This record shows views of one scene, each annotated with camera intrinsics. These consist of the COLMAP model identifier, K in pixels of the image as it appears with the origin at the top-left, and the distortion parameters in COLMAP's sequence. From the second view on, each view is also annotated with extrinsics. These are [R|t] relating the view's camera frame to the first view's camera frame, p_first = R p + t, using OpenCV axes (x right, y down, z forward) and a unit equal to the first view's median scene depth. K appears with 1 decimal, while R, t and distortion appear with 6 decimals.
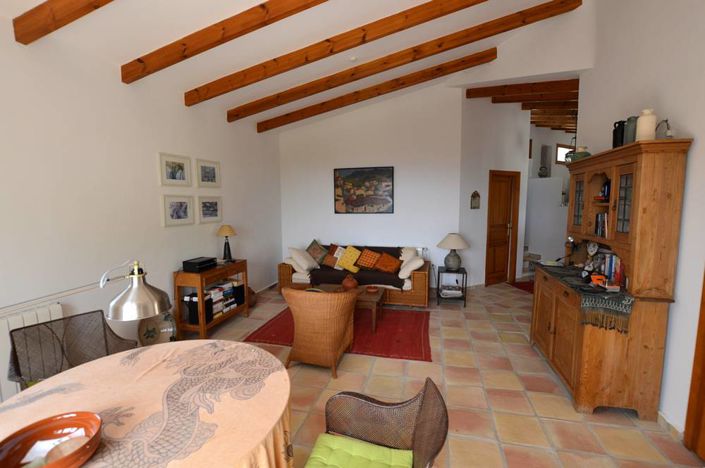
lens RADIAL K [[318.0, 0, 350.5], [0, 318.0, 234.6], [0, 0, 1]] dist [-0.030353, -0.000266]
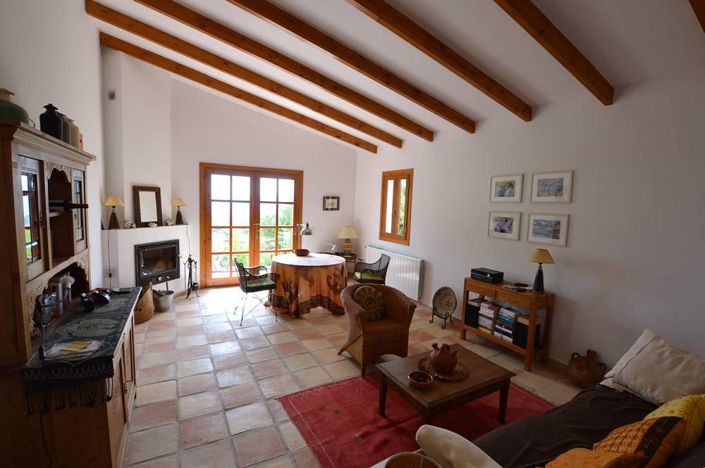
lens RADIAL K [[318.0, 0, 350.5], [0, 318.0, 234.6], [0, 0, 1]] dist [-0.030353, -0.000266]
pose [[-0.721741, 0.038729, -0.691079, 0.578674], [-0.109994, 0.979328, 0.169758, -0.167605], [0.683367, 0.198536, -0.702561, 1.381213]]
